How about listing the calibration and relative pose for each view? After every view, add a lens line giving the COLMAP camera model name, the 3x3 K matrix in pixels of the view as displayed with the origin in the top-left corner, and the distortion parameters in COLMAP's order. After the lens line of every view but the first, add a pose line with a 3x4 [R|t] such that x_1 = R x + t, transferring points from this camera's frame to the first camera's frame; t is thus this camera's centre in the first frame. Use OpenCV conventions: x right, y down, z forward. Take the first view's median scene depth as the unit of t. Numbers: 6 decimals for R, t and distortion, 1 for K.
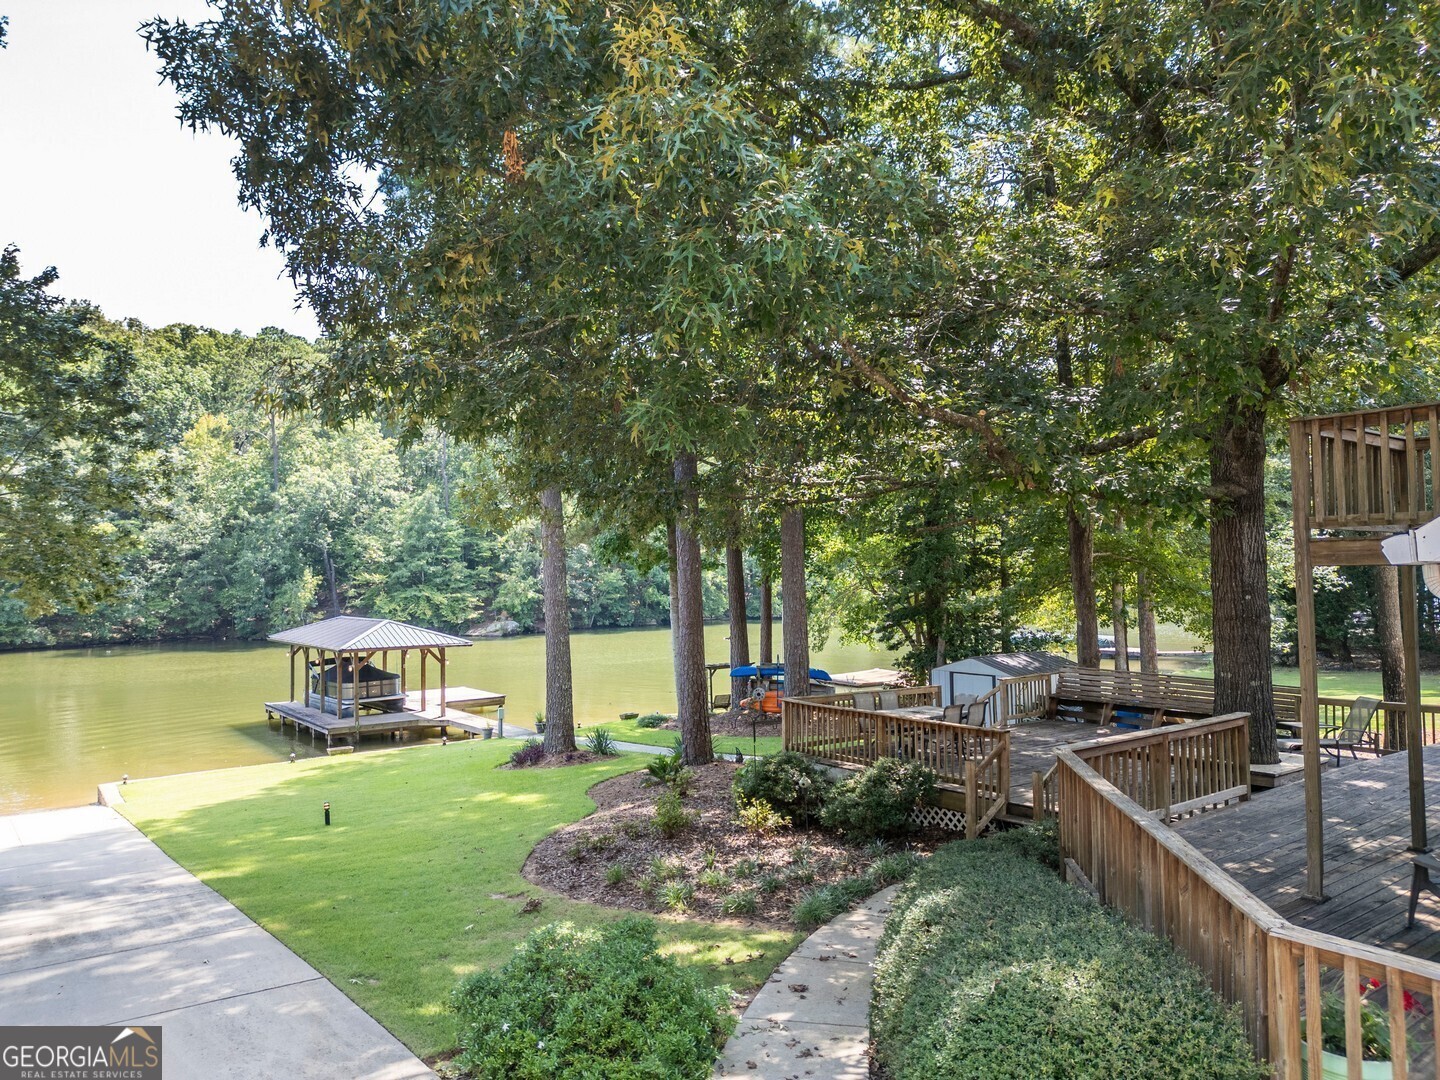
lens RADIAL K [[1047.9, 0, 720.7], [0, 1047.9, 544.4], [0, 0, 1]] dist [0.075694, -0.067726]
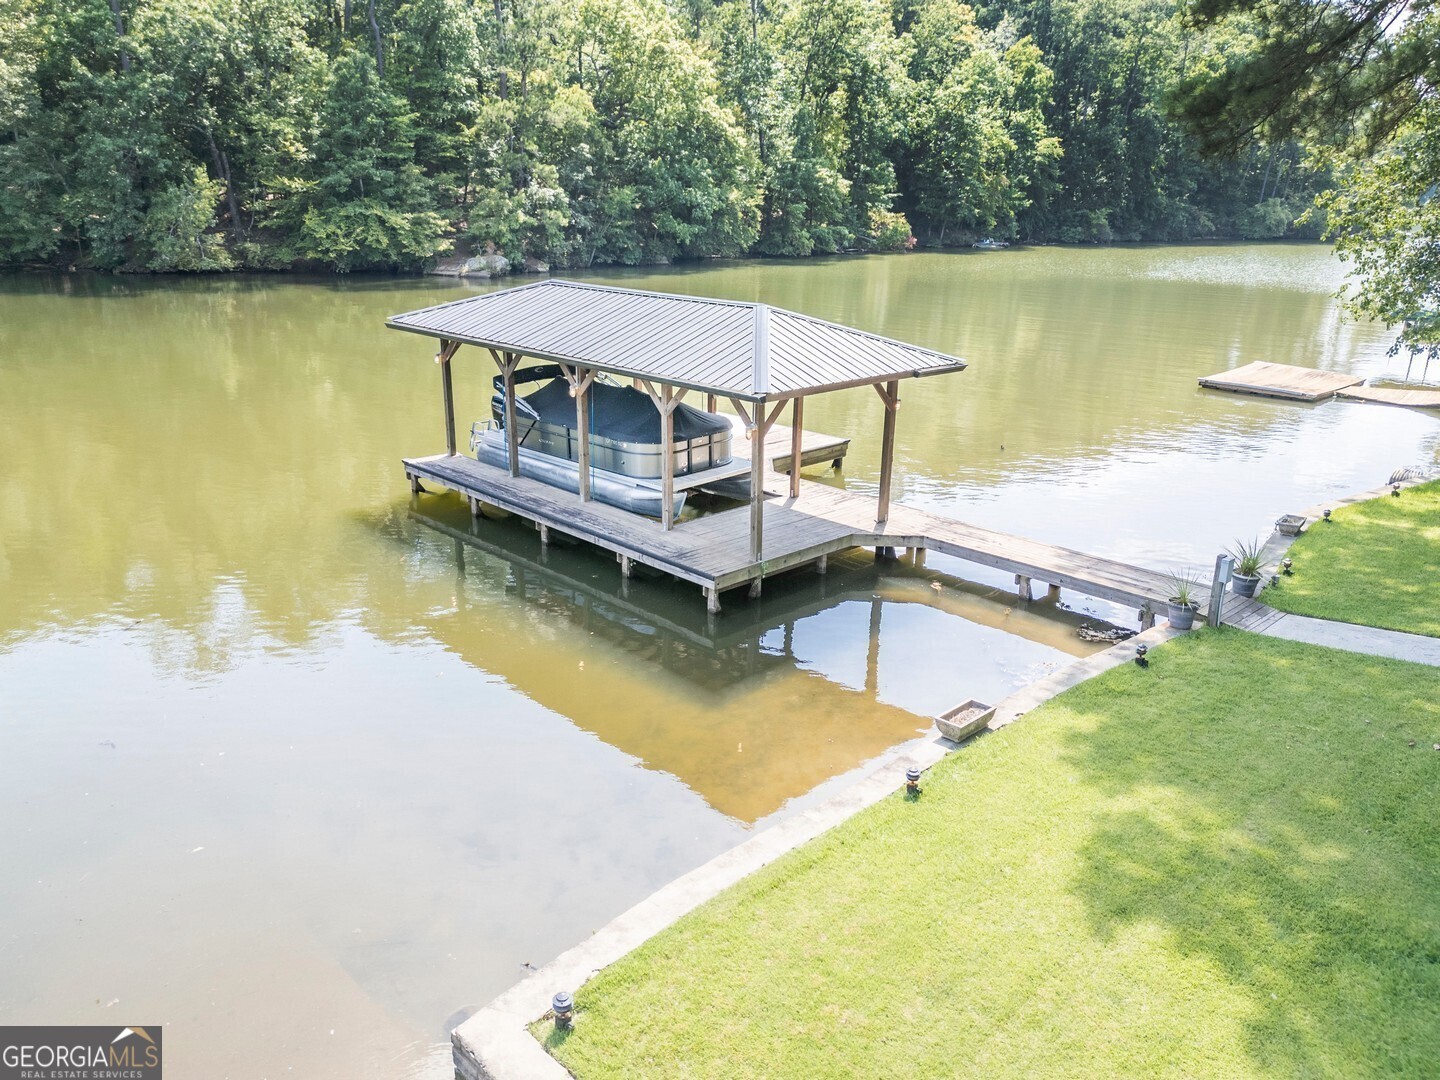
lens RADIAL K [[1047.9, 0, 720.7], [0, 1047.9, 544.4], [0, 0, 1]] dist [0.075694, -0.067726]
pose [[0.987619, -0.022328, 0.155276, -0.168369], [-0.032397, 0.939450, 0.341150, 0.006745], [-0.153491, -0.341957, 0.927095, 0.238222]]
